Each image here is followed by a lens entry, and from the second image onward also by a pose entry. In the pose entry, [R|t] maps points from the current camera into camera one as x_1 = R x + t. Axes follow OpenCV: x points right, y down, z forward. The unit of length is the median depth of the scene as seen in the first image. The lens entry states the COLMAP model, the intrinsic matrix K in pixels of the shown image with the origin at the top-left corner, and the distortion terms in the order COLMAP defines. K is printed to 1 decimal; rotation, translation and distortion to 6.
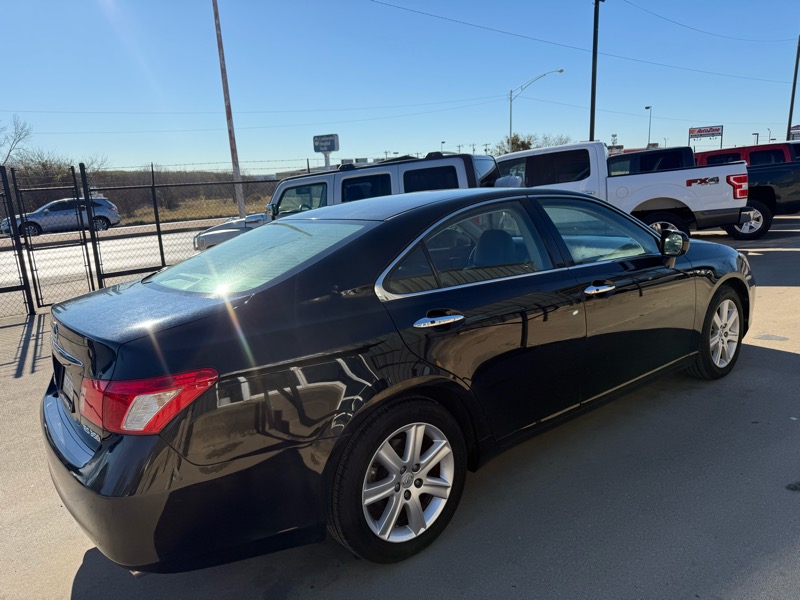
lens RADIAL K [[575.9, 0, 403.9], [0, 575.9, 303.3], [0, 0, 1]] dist [0.087894, -0.125499]
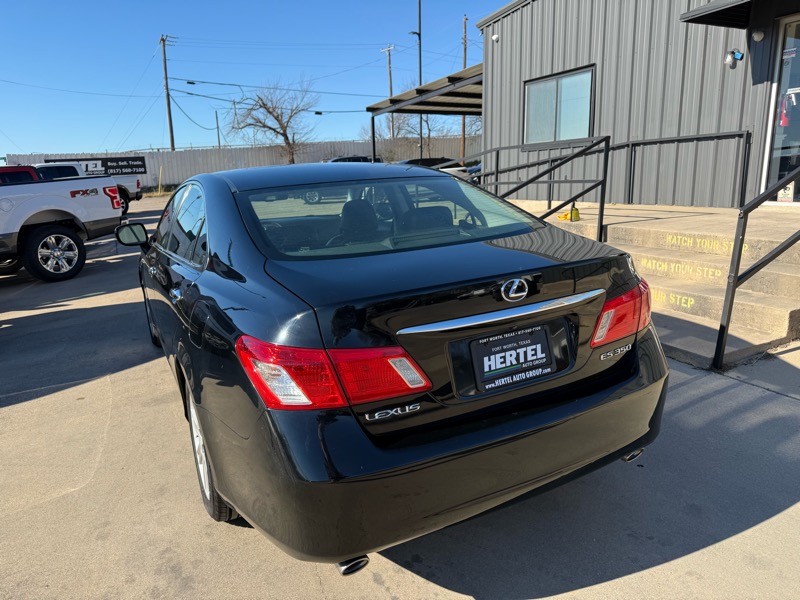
lens RADIAL K [[575.9, 0, 403.9], [0, 575.9, 303.3], [0, 0, 1]] dist [0.087894, -0.125499]
pose [[0.184213, -0.167582, 0.968494, -0.415463], [0.230370, 0.965272, 0.123207, -0.019753], [-0.955508, 0.200416, 0.216422, 0.292094]]
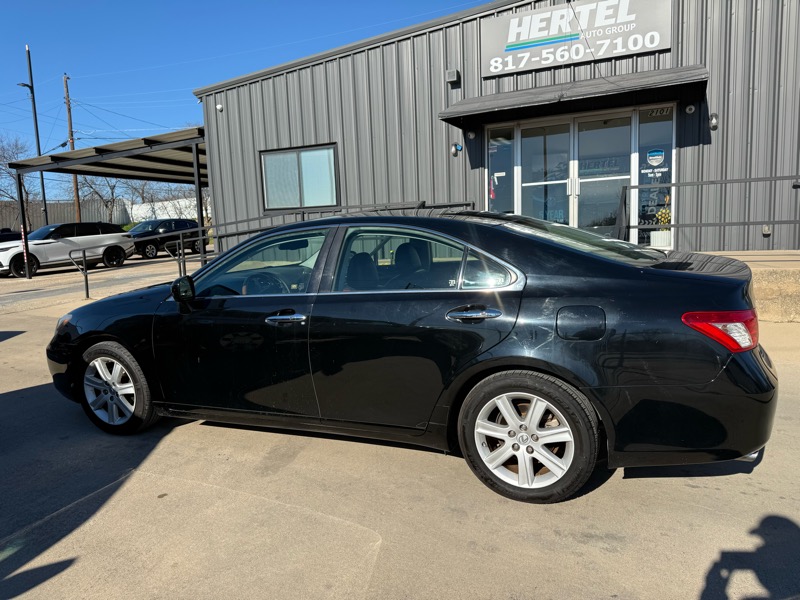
lens RADIAL K [[576.7, 0, 405.2], [0, 576.7, 305.8], [0, 0, 1]] dist [0.035919, -0.042907]
pose [[-0.486230, -0.042808, 0.872781, -0.414972], [0.250493, 0.950054, 0.186149, -0.098292], [-0.837158, 0.309136, -0.451222, 0.682684]]
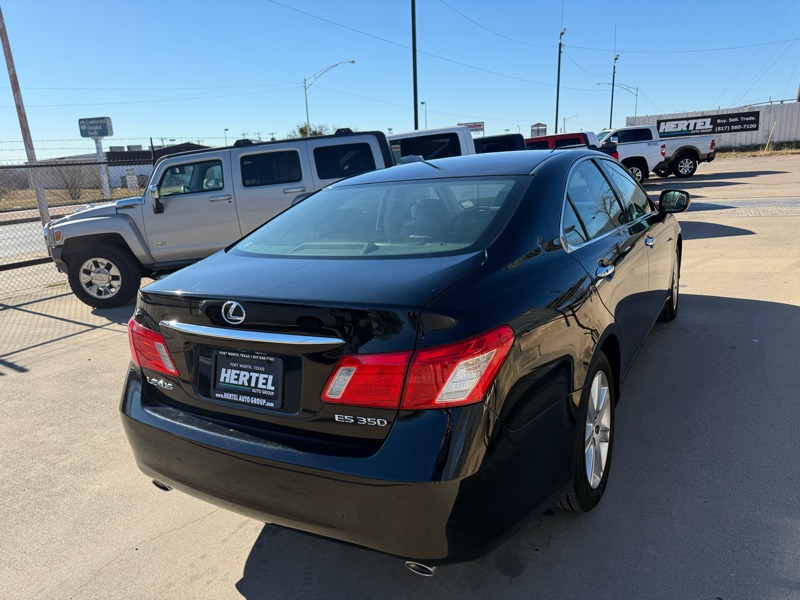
lens RADIAL K [[576.7, 0, 405.2], [0, 576.7, 305.8], [0, 0, 1]] dist [0.035919, -0.042907]
pose [[0.929242, -0.087843, 0.358877, -0.198586], [0.081086, 0.996132, 0.033868, 0.009116], [-0.360464, -0.002372, 0.932770, 0.052624]]
